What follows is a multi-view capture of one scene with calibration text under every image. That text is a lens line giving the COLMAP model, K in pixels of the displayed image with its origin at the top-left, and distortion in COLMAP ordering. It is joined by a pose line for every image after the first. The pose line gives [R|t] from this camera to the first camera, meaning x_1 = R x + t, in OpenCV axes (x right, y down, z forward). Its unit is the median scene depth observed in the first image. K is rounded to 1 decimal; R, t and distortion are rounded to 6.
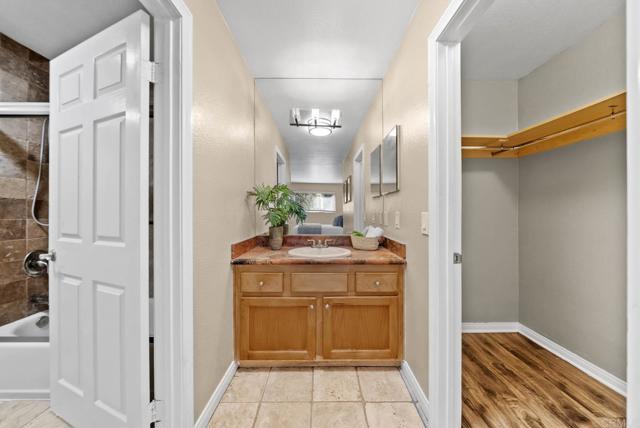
lens RADIAL K [[222.8, 0, 321.7], [0, 222.8, 212.8], [0, 0, 1]] dist [-0.002281, -0.000165]
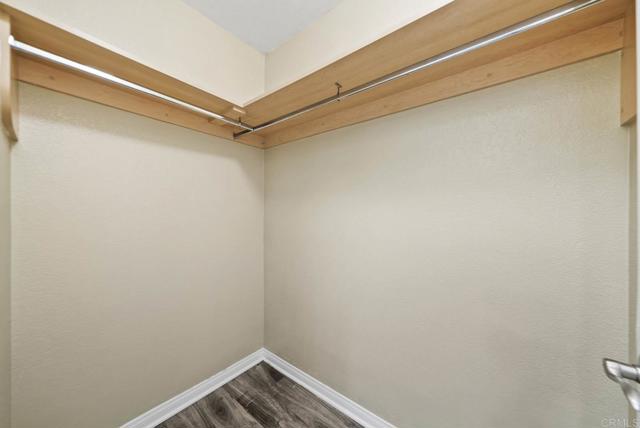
lens RADIAL K [[222.8, 0, 321.7], [0, 222.8, 212.8], [0, 0, 1]] dist [-0.002281, -0.000165]
pose [[0.626422, 0.009420, 0.779427, 0.395846], [-0.005226, 0.999955, -0.007885, -0.003690], [-0.779466, 0.000866, 0.626443, 0.330571]]
